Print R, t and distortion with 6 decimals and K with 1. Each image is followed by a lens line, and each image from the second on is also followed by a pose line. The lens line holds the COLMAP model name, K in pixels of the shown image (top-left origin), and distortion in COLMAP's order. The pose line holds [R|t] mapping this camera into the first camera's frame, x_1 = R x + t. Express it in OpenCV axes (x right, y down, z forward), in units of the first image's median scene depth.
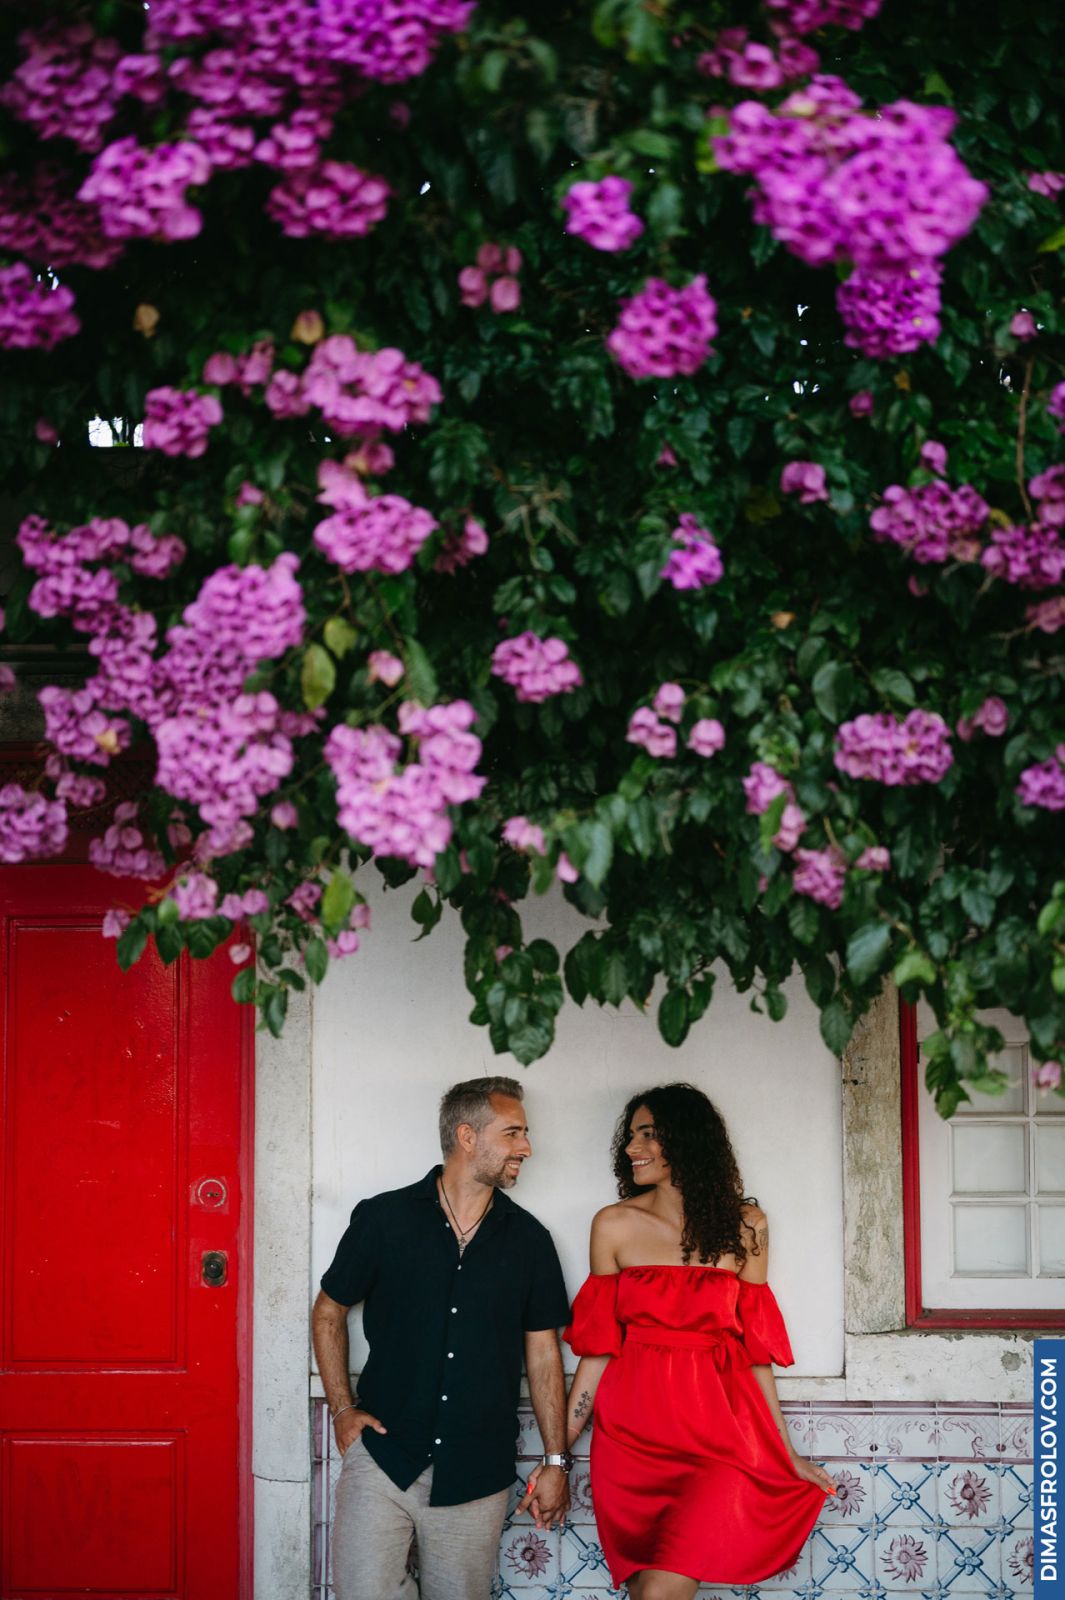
lens RADIAL K [[2280.6, 0, 508.0], [0, 2280.6, 865.5], [0, 0, 1]] dist [-0.011552, 0.149590]
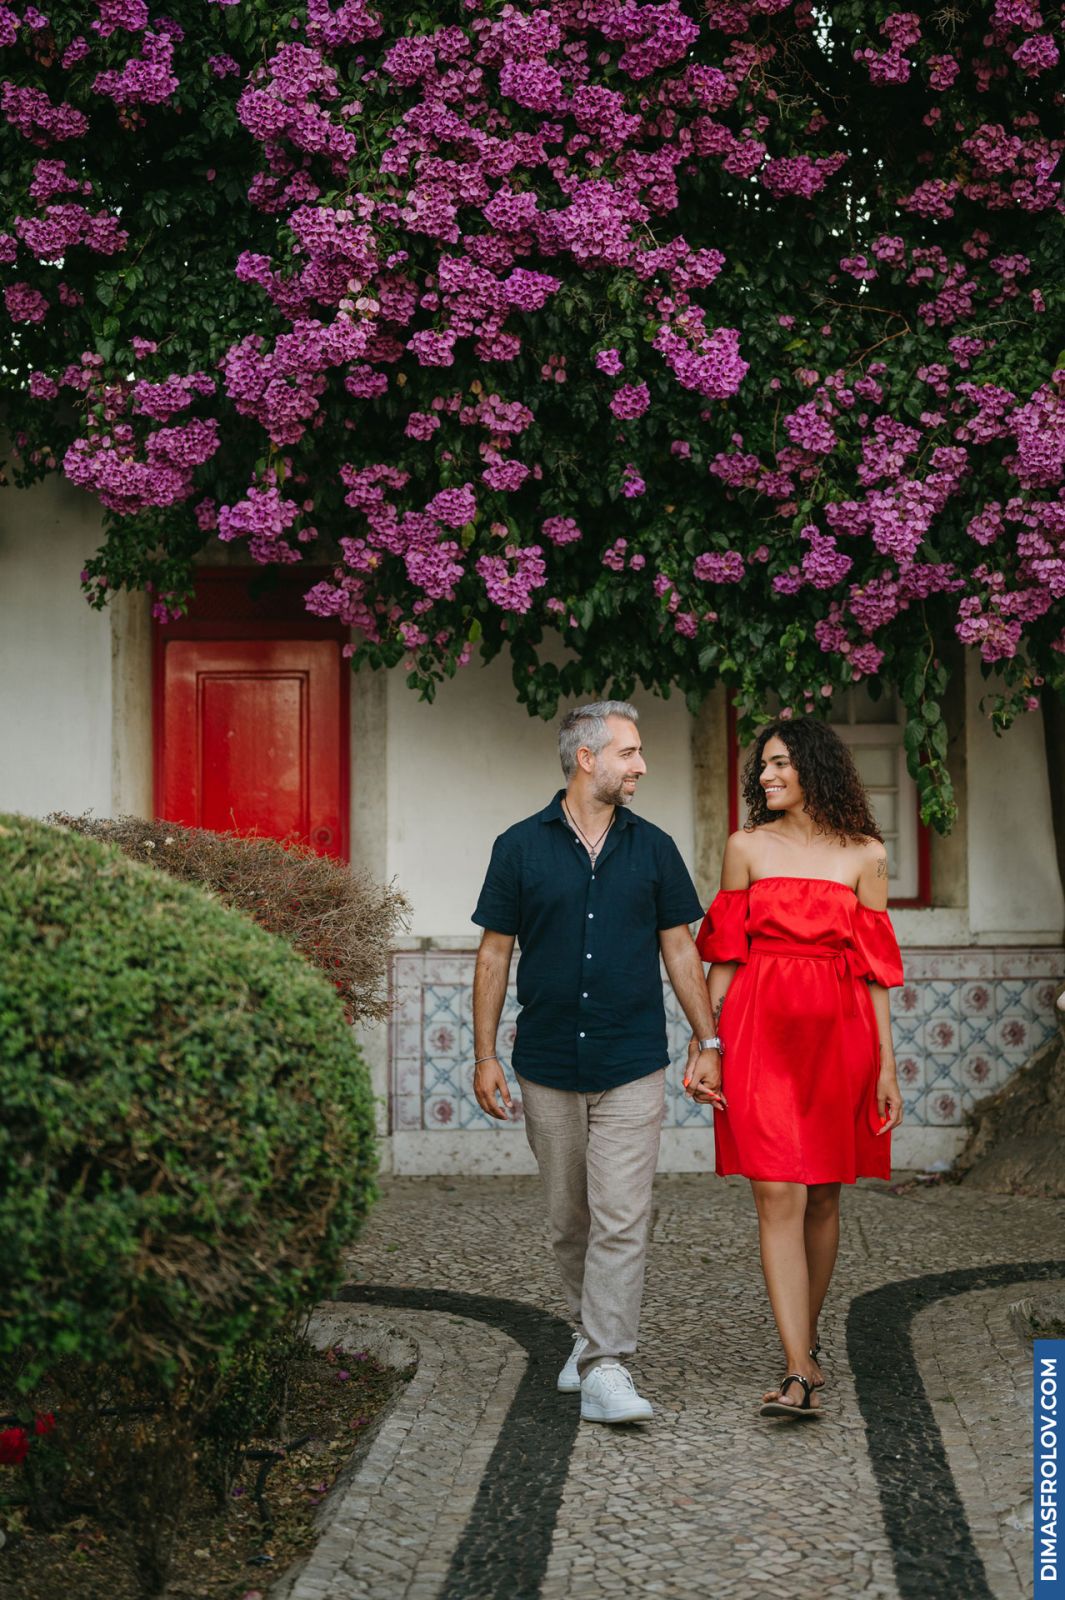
lens RADIAL K [[2385.1, 0, 526.7], [0, 2385.1, 822.3], [0, 0, 1]] dist [0.006551, -0.062991]
pose [[0.996977, -0.001750, 0.077677, -0.212337], [-0.001549, 0.999100, 0.042383, 0.104351], [-0.077681, -0.042376, 0.996077, -1.395585]]
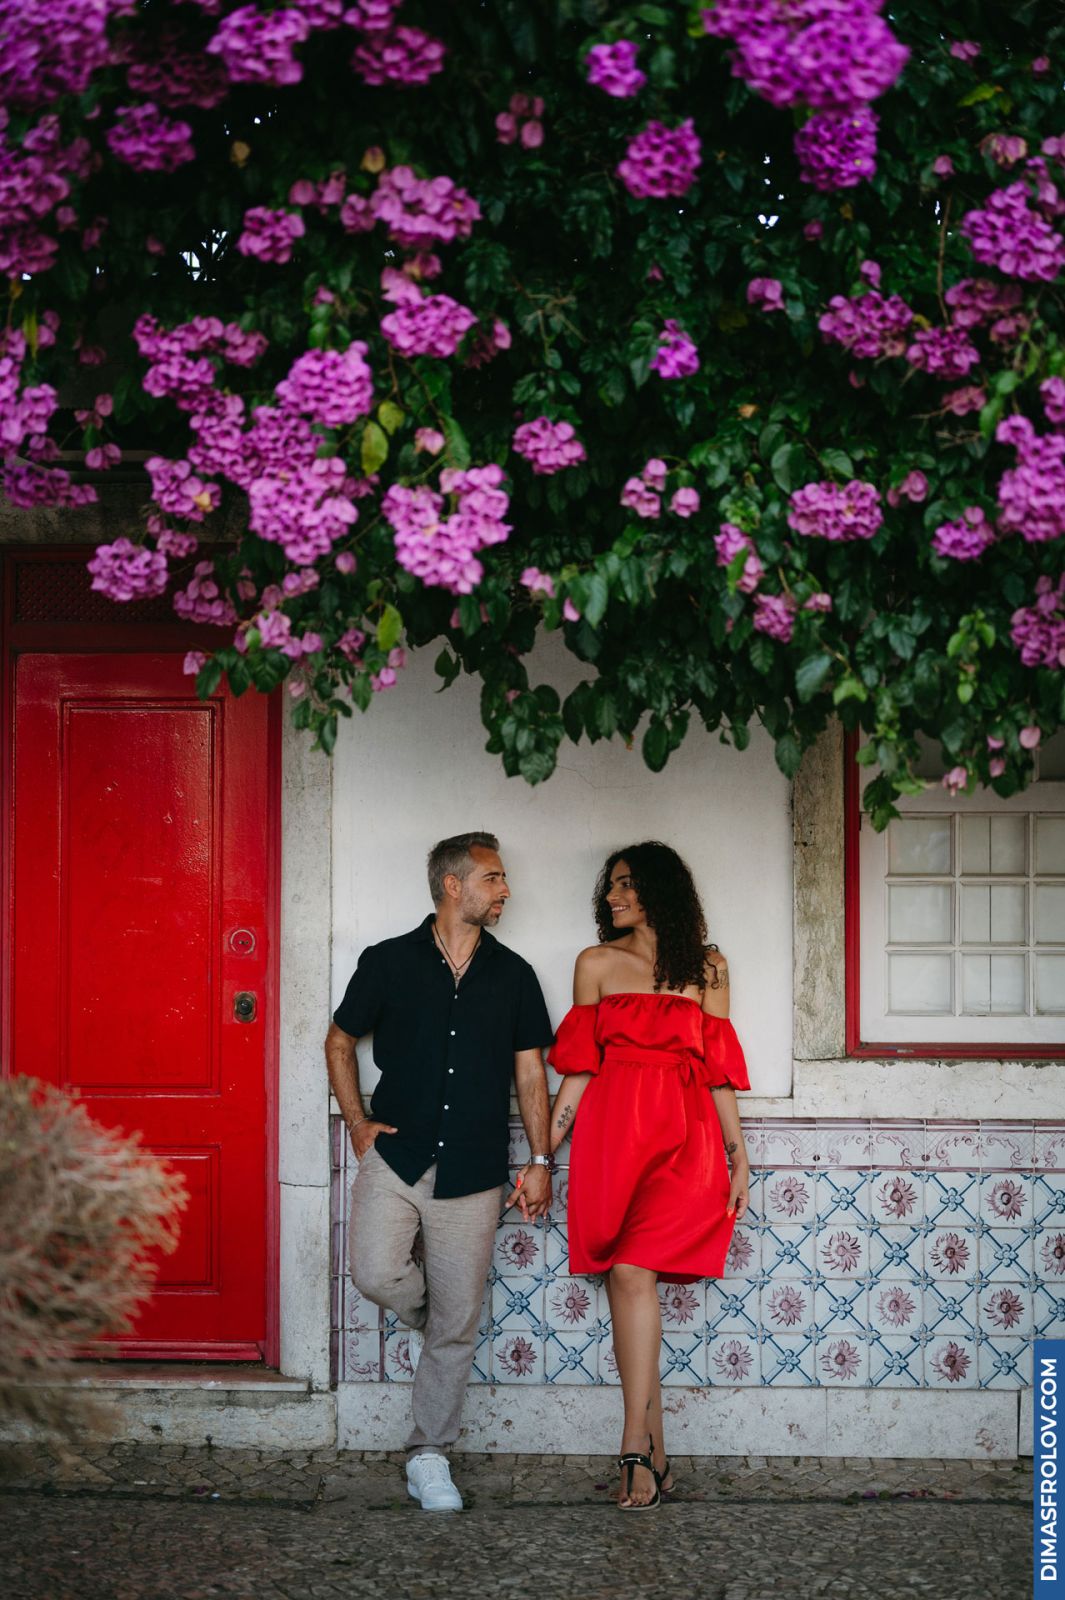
lens RADIAL K [[2280.6, 0, 508.0], [0, 2280.6, 865.5], [0, 0, 1]] dist [-0.011552, 0.149590]
pose [[0.999817, 0.004492, 0.018575, -0.032655], [-0.005479, 0.998556, 0.053447, 0.077864], [-0.018308, -0.053539, 0.998398, -0.255759]]
